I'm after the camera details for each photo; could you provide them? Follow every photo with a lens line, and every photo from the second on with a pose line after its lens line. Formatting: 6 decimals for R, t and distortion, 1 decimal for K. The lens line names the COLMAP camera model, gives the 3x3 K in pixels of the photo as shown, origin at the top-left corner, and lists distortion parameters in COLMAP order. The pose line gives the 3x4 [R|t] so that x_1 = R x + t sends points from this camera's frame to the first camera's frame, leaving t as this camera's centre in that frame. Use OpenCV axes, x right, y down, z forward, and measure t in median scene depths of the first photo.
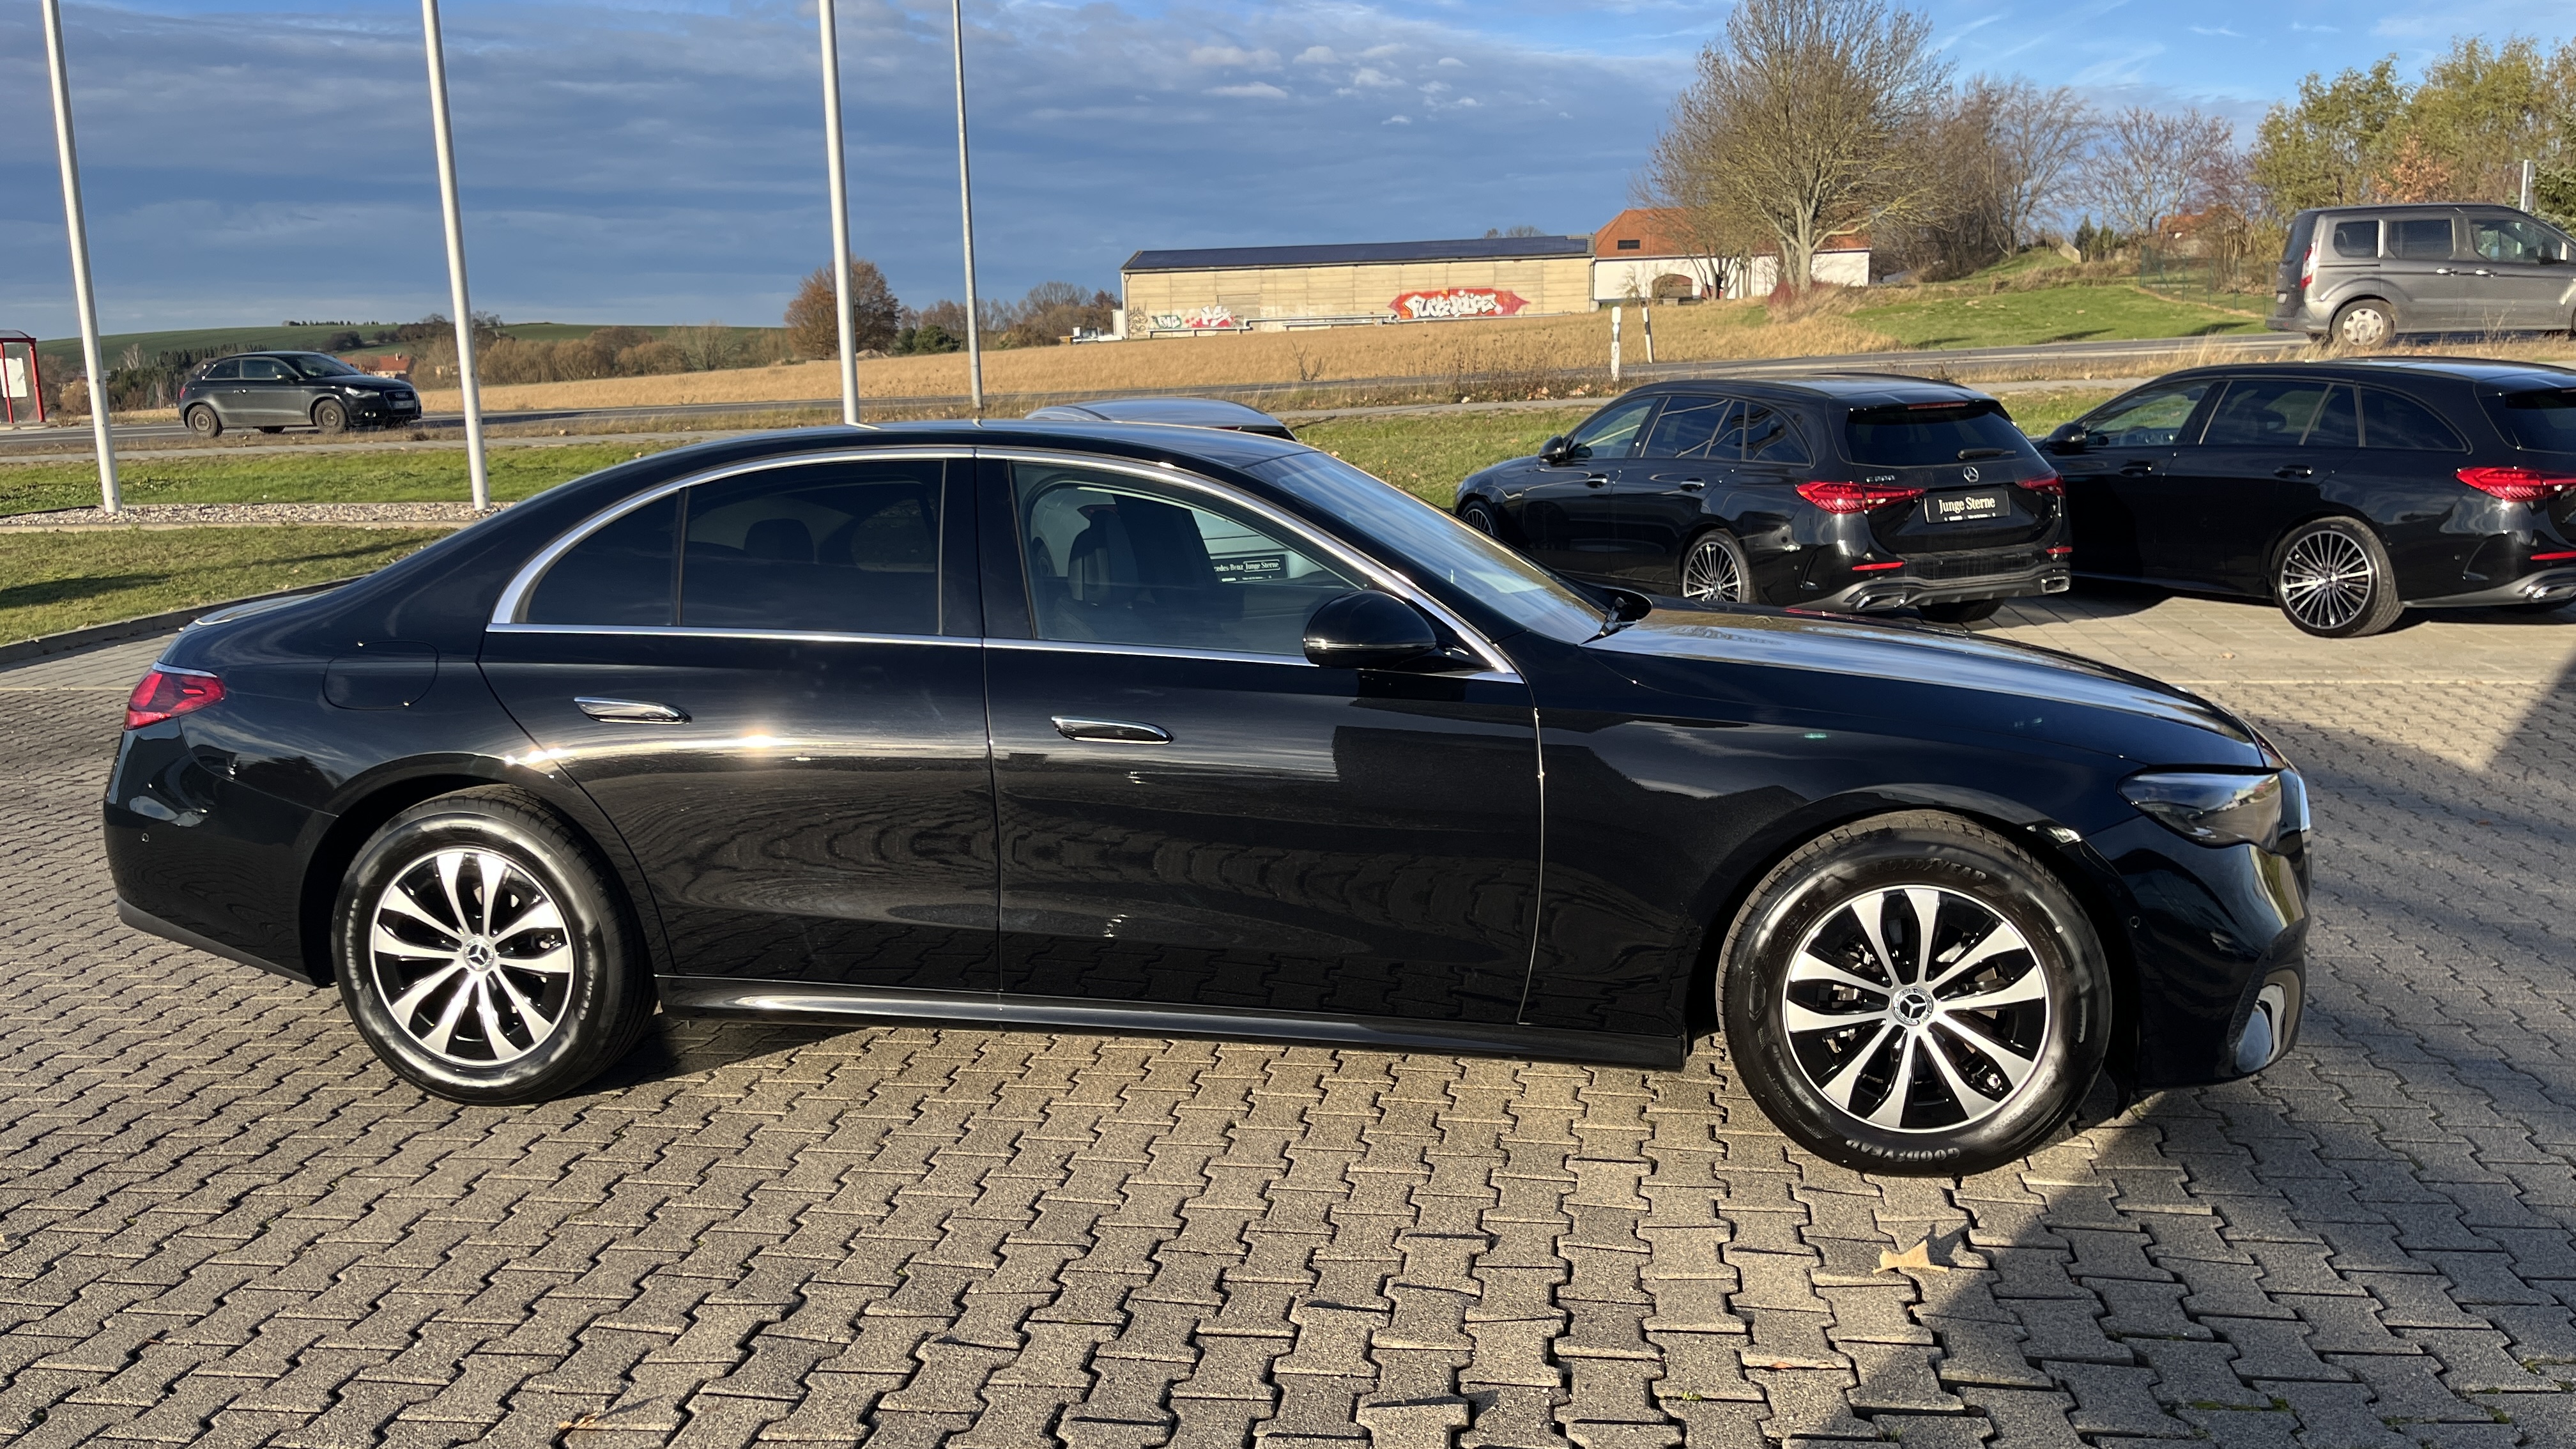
lens RADIAL K [[1929.6, 0, 1305.6], [0, 1929.6, 710.6], [0, 0, 1]] dist [0.059386, -0.073154]
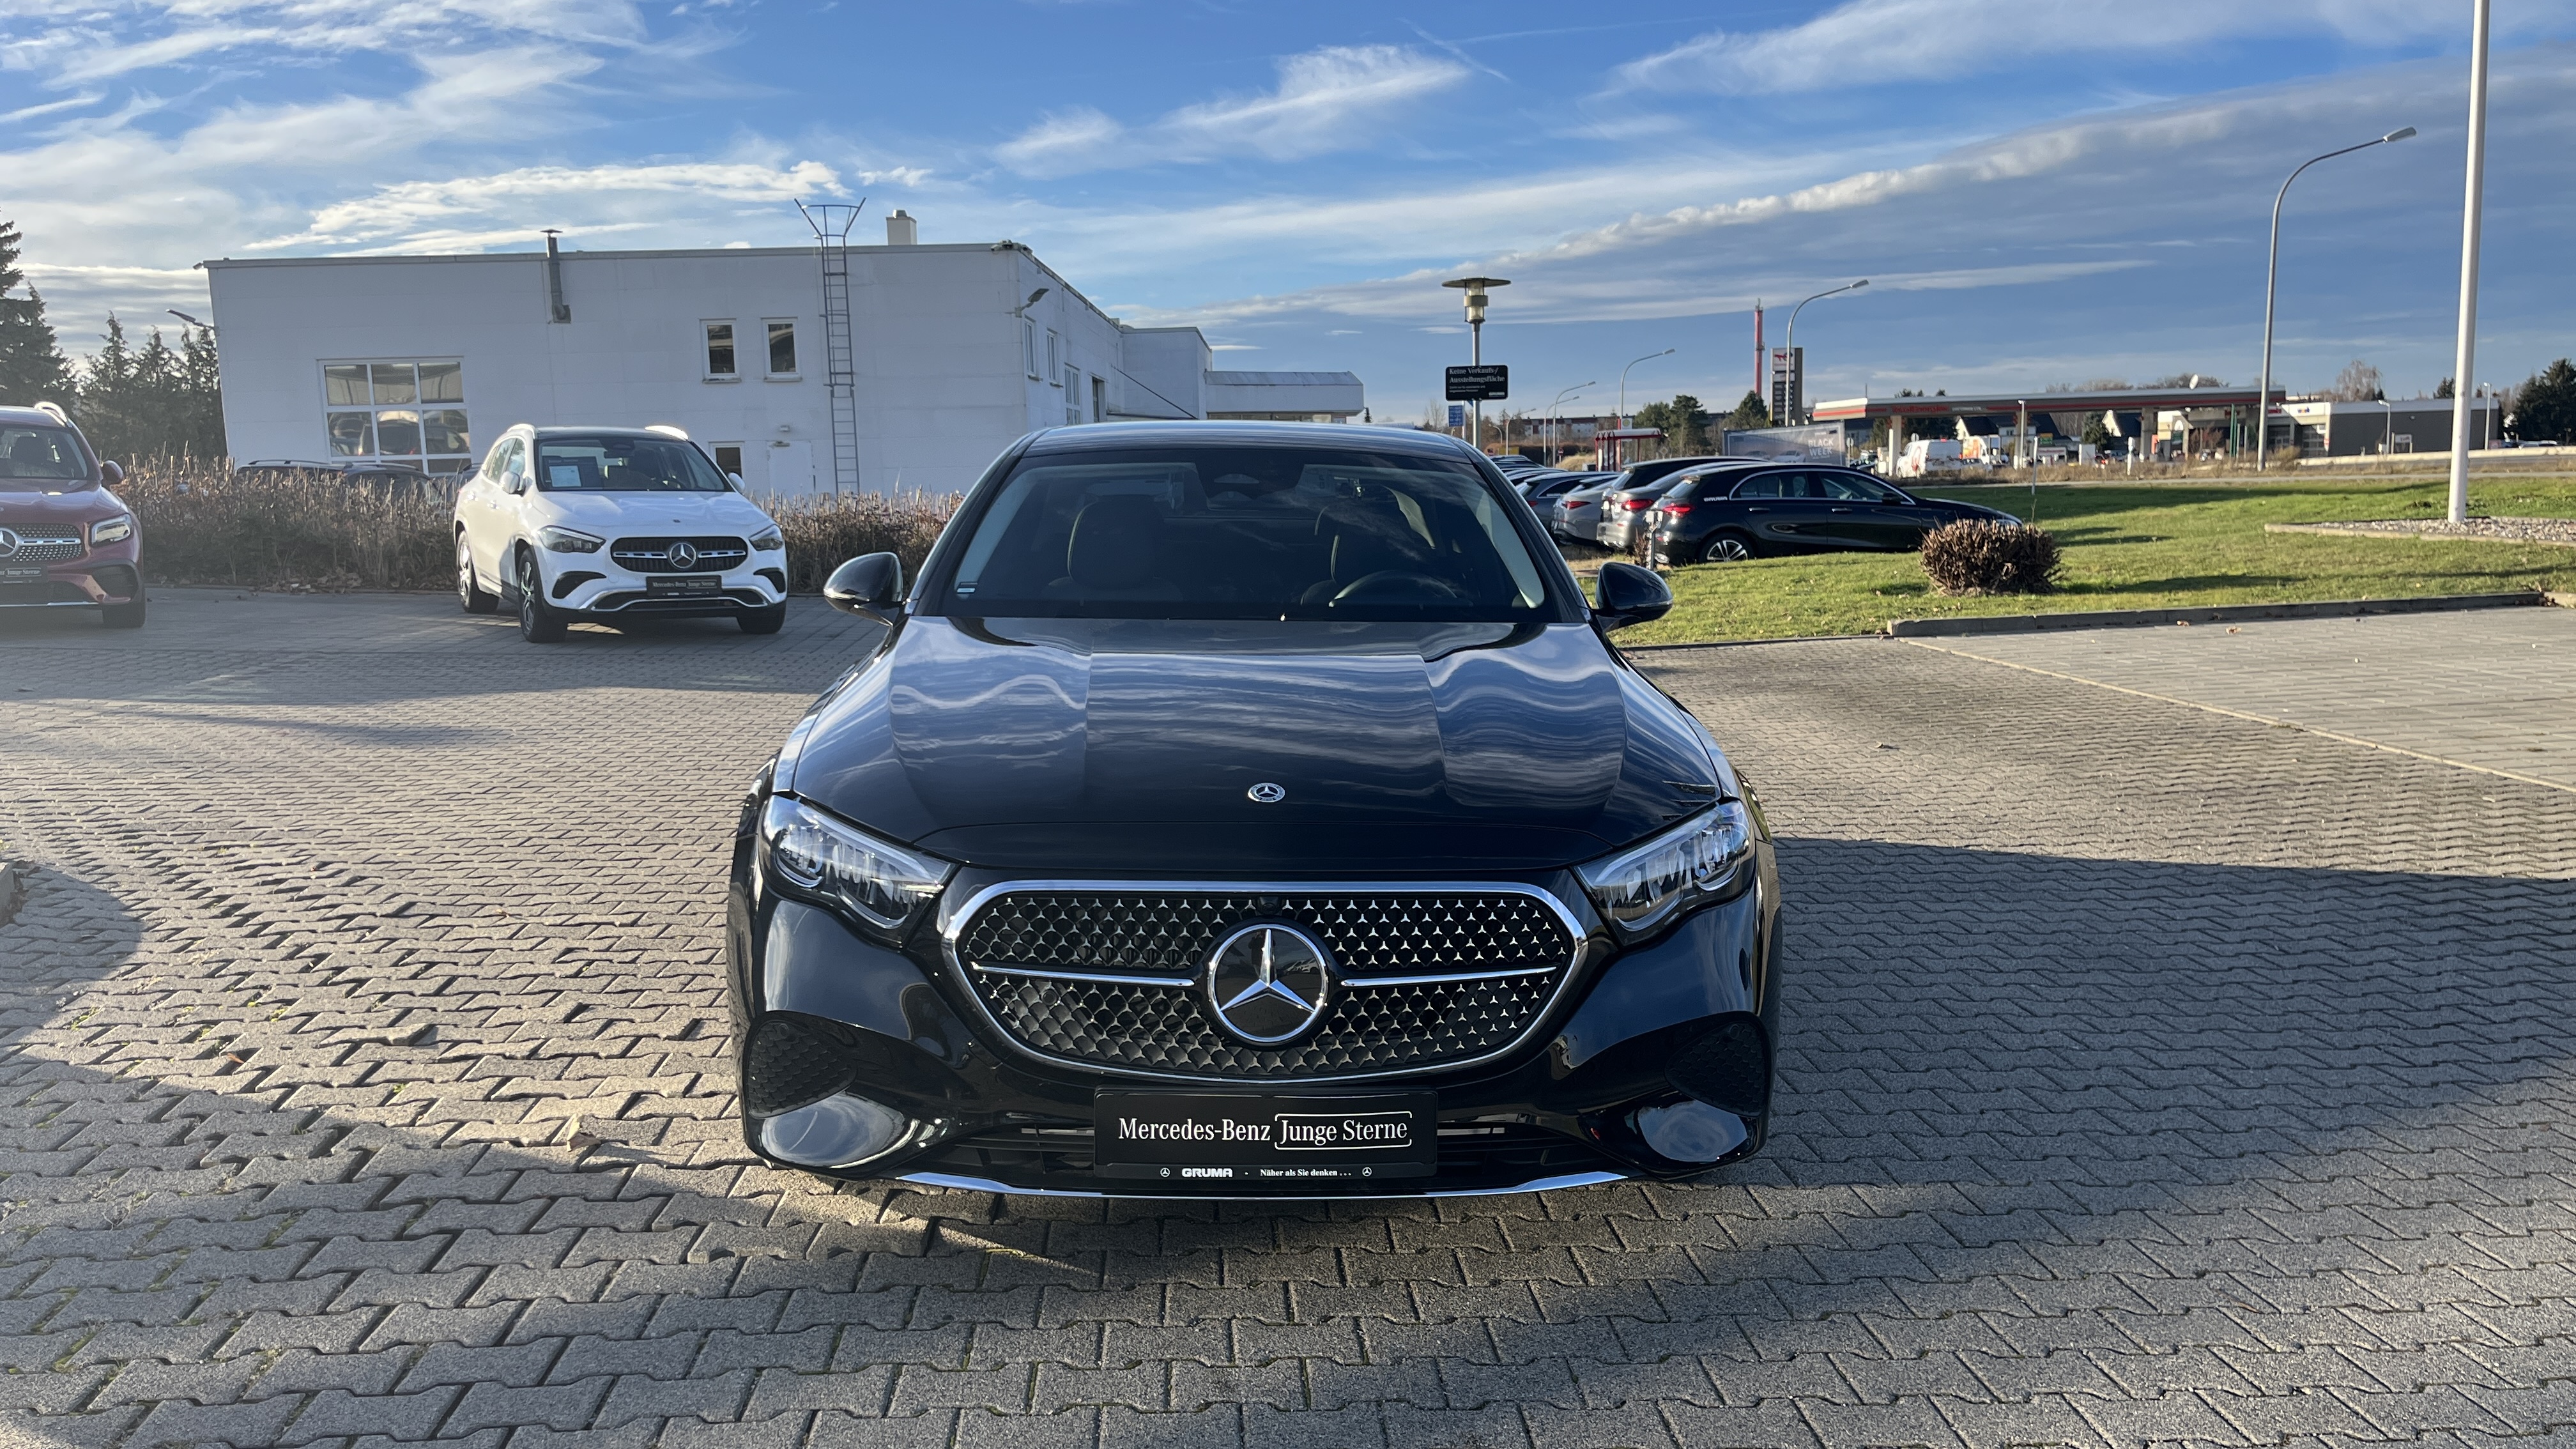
lens RADIAL K [[1929.6, 0, 1305.6], [0, 1929.6, 710.6], [0, 0, 1]] dist [0.059386, -0.073154]
pose [[0.240209, 0.141695, -0.960324, 1.348832], [-0.149645, 0.982869, 0.107590, -0.140909], [0.959117, 0.117863, 0.257298, 0.981178]]
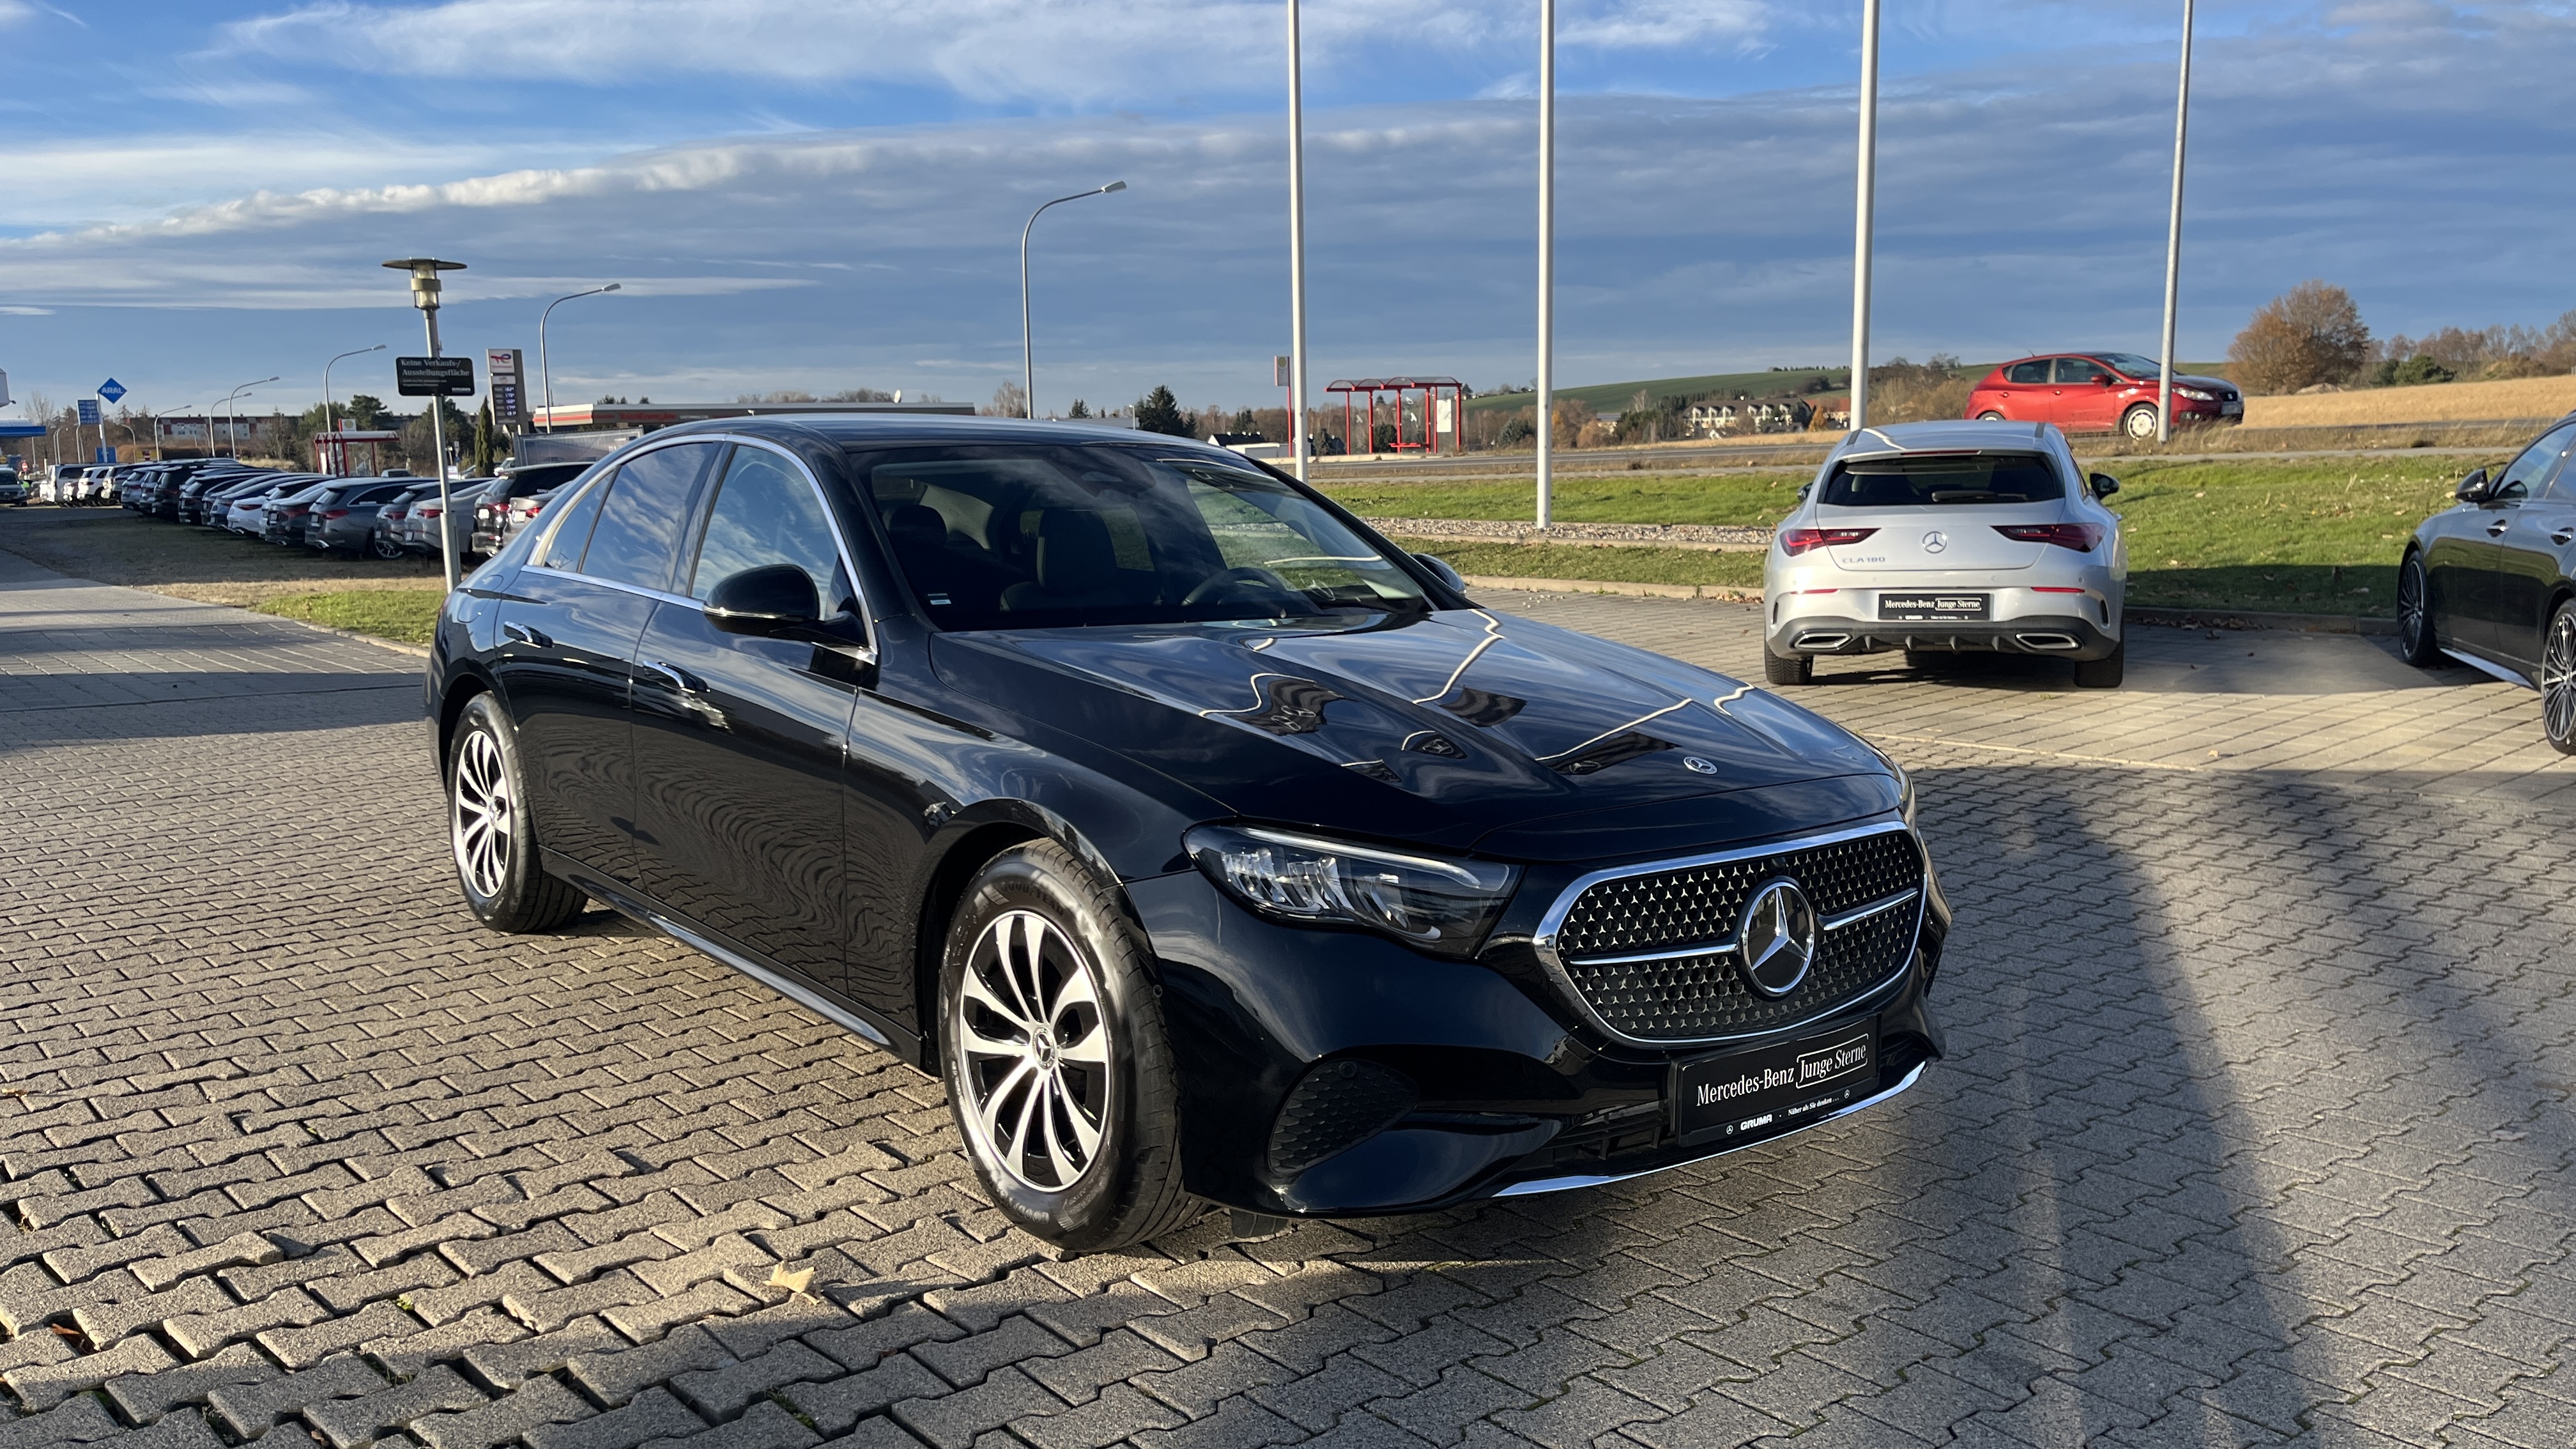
lens RADIAL K [[1929.6, 0, 1305.6], [0, 1929.6, 710.6], [0, 0, 1]] dist [0.059386, -0.073154]
pose [[0.768400, 0.096689, -0.632623, 0.963855], [-0.109014, 0.993849, 0.019487, -0.034983], [0.630617, 0.053990, 0.774214, 0.369411]]
